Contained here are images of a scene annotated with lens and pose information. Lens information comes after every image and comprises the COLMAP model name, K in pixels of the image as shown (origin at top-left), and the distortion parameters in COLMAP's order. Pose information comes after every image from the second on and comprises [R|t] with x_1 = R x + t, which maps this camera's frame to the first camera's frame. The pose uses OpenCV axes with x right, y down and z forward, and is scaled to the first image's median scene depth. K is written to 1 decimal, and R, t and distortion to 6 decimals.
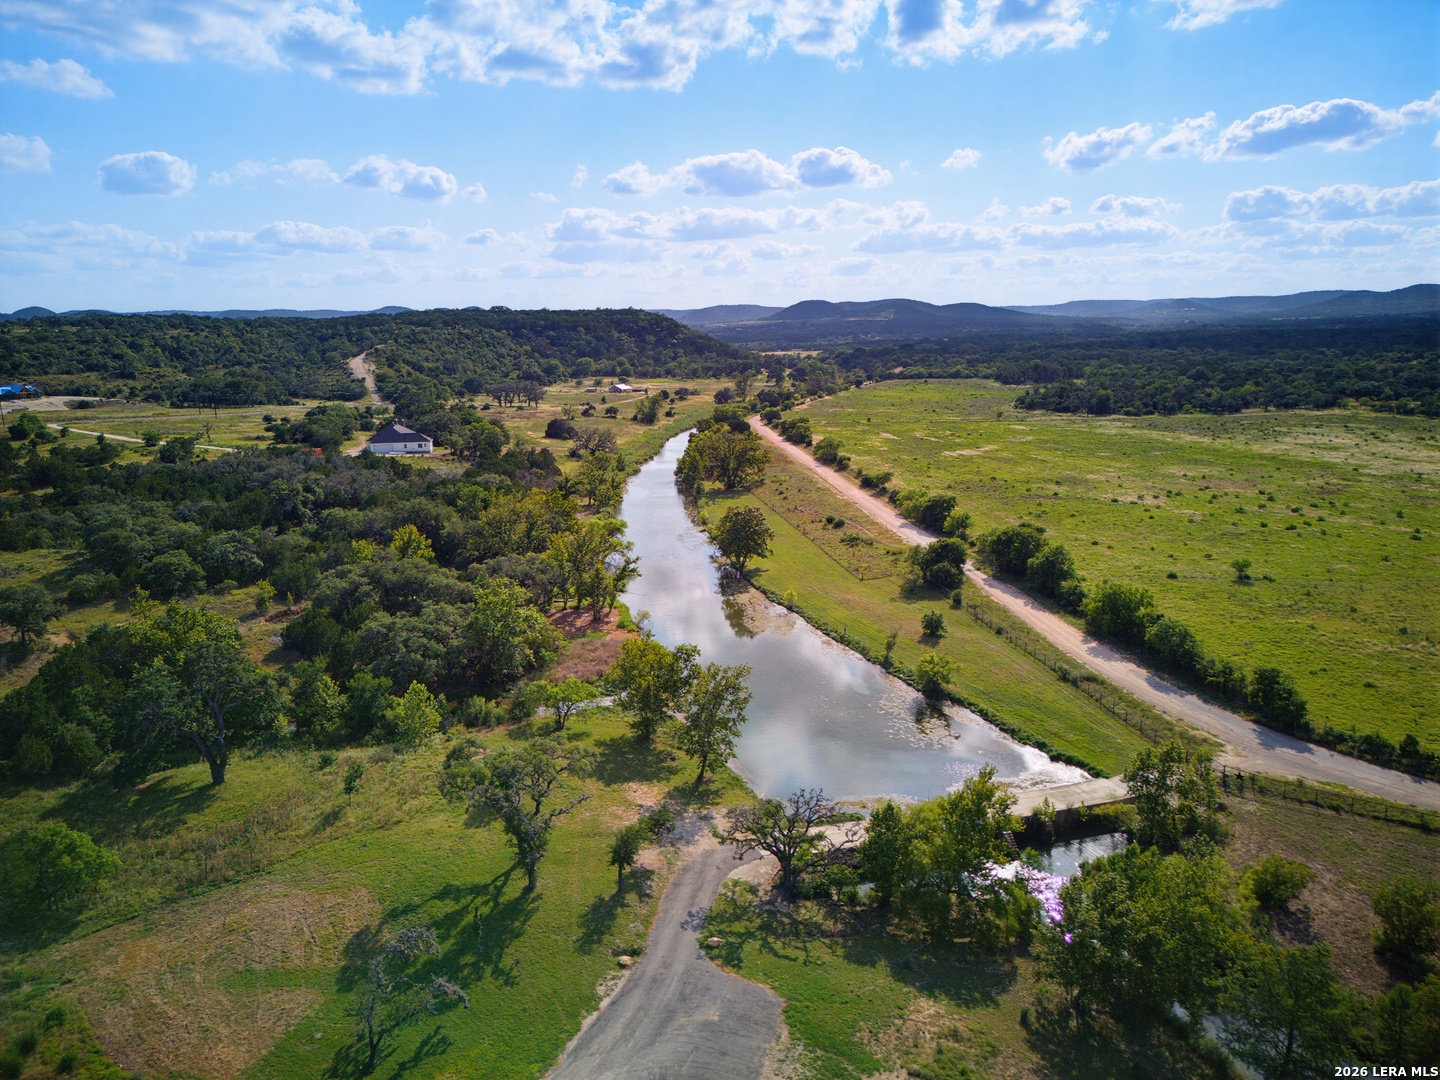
lens RADIAL K [[1007.8, 0, 722.2], [0, 1007.8, 539.7], [0, 0, 1]] dist [0.029011, -0.019606]
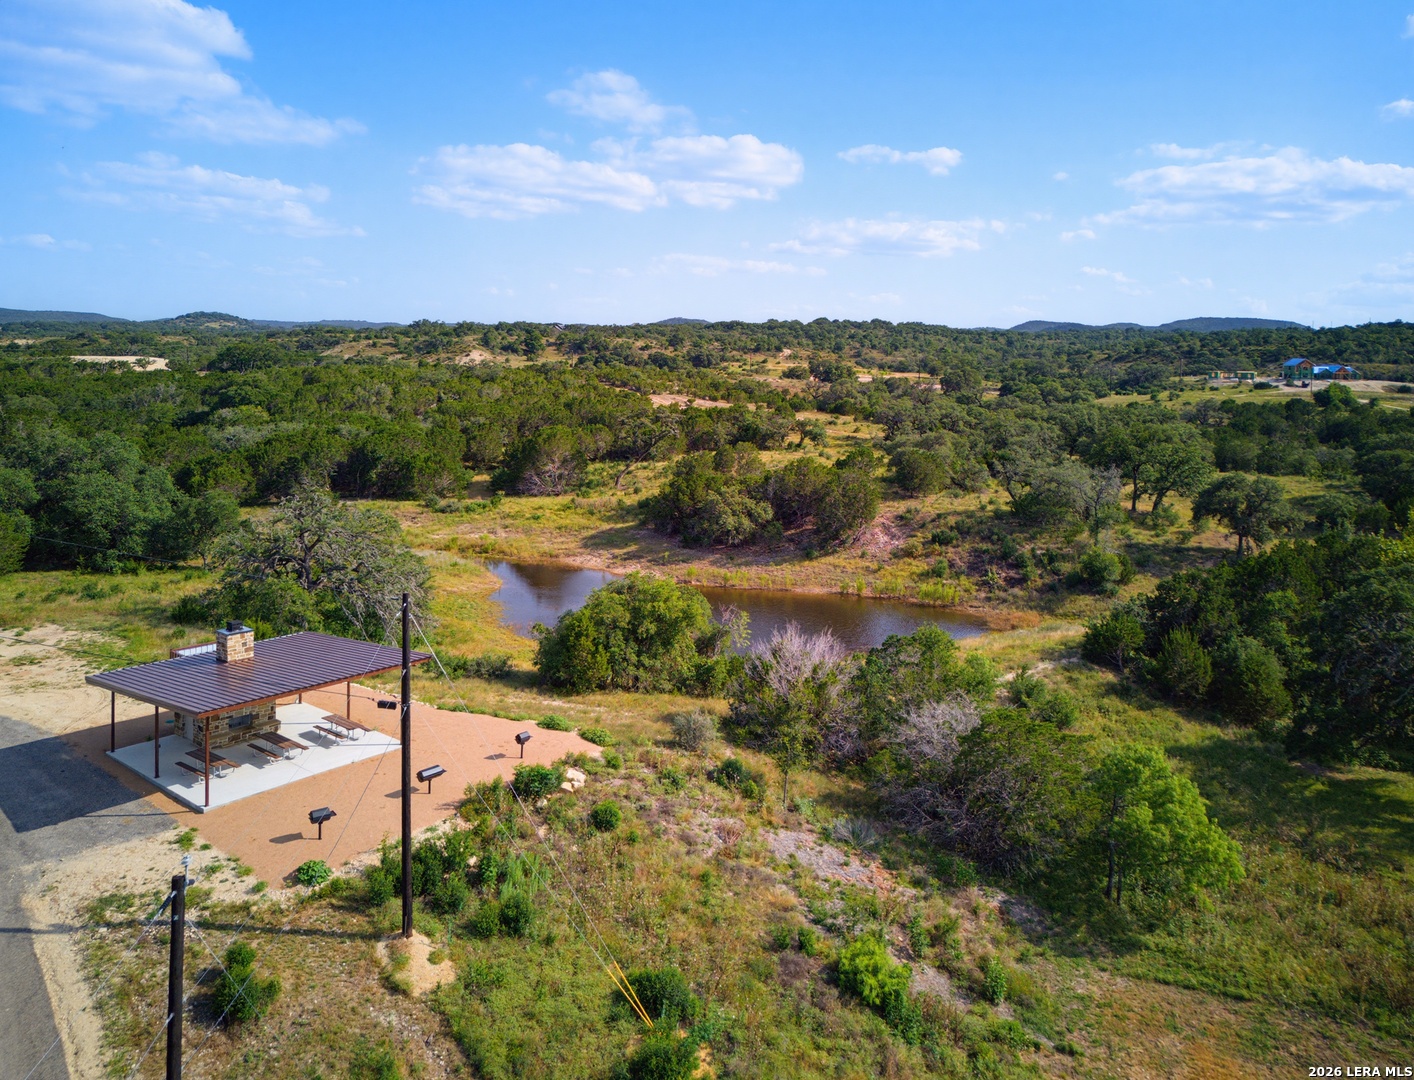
lens RADIAL K [[1051.6, 0, 712.2], [0, 1051.6, 399.7], [0, 0, 1]] dist [0.050368, -0.034328]
pose [[0.416366, 0.058402, -0.907320, -0.043566], [-0.208915, 0.977378, -0.032958, 0.029553], [0.884870, 0.203276, 0.419148, 0.091373]]
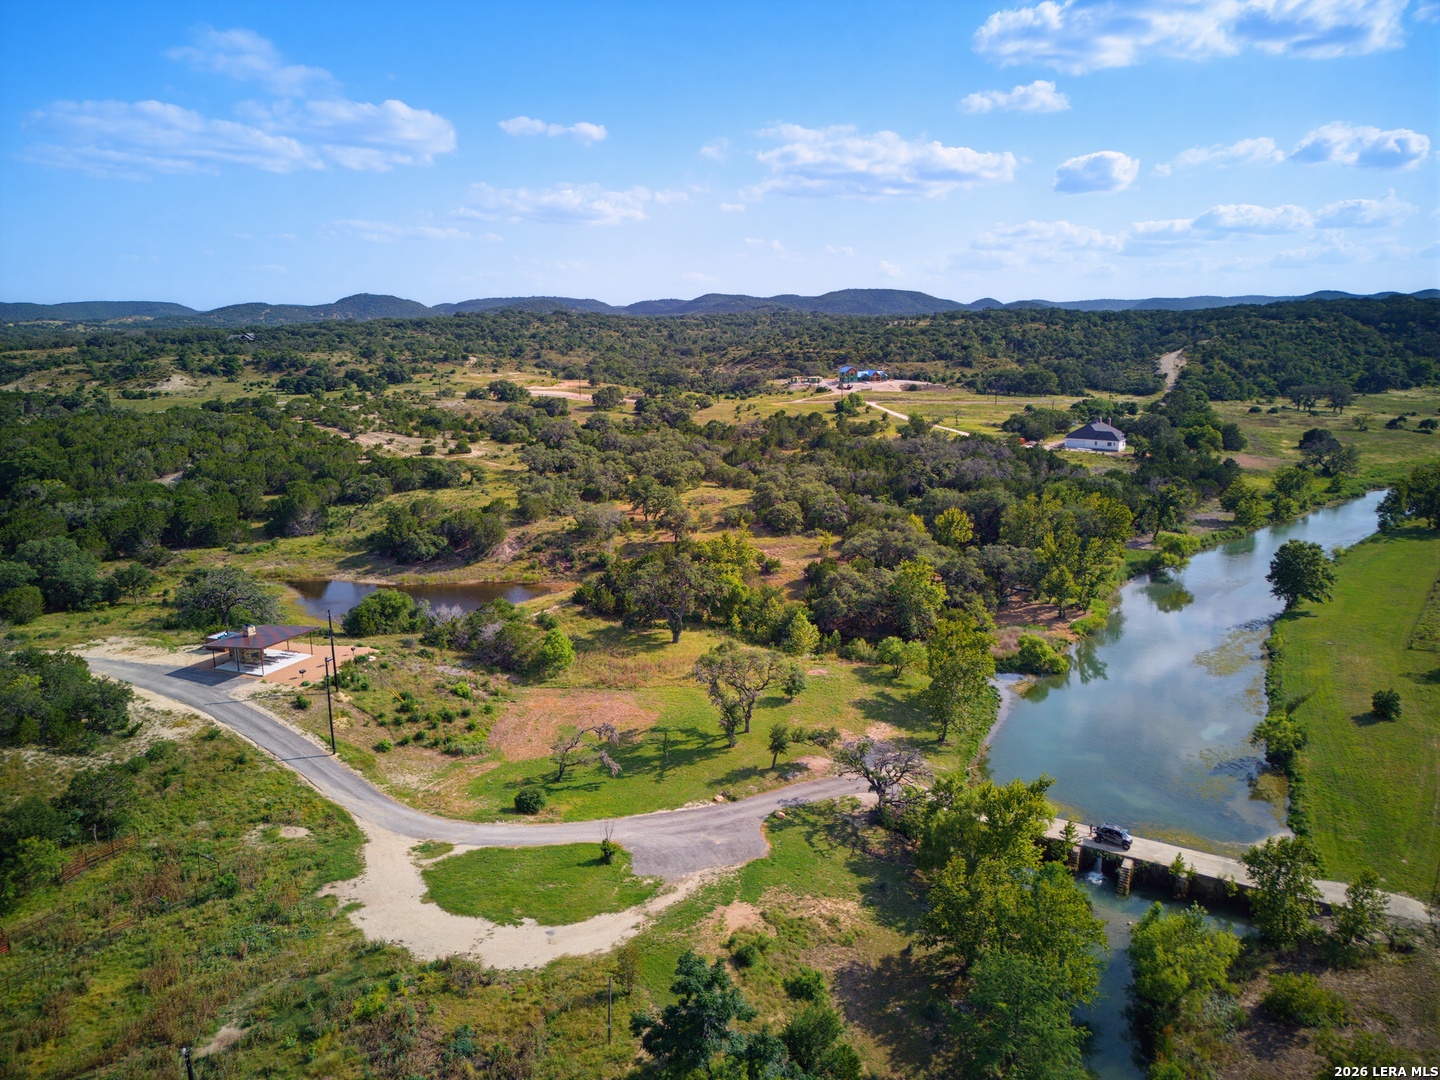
lens RADIAL K [[1007.8, 0, 721.4], [0, 1007.8, 543.0], [0, 0, 1]] dist [0.029011, -0.019606]
pose [[0.664649, 0.164749, -0.728765, 0.149398], [-0.153020, 0.984727, 0.083057, -0.012103], [0.731318, 0.056312, 0.679708, -0.003302]]
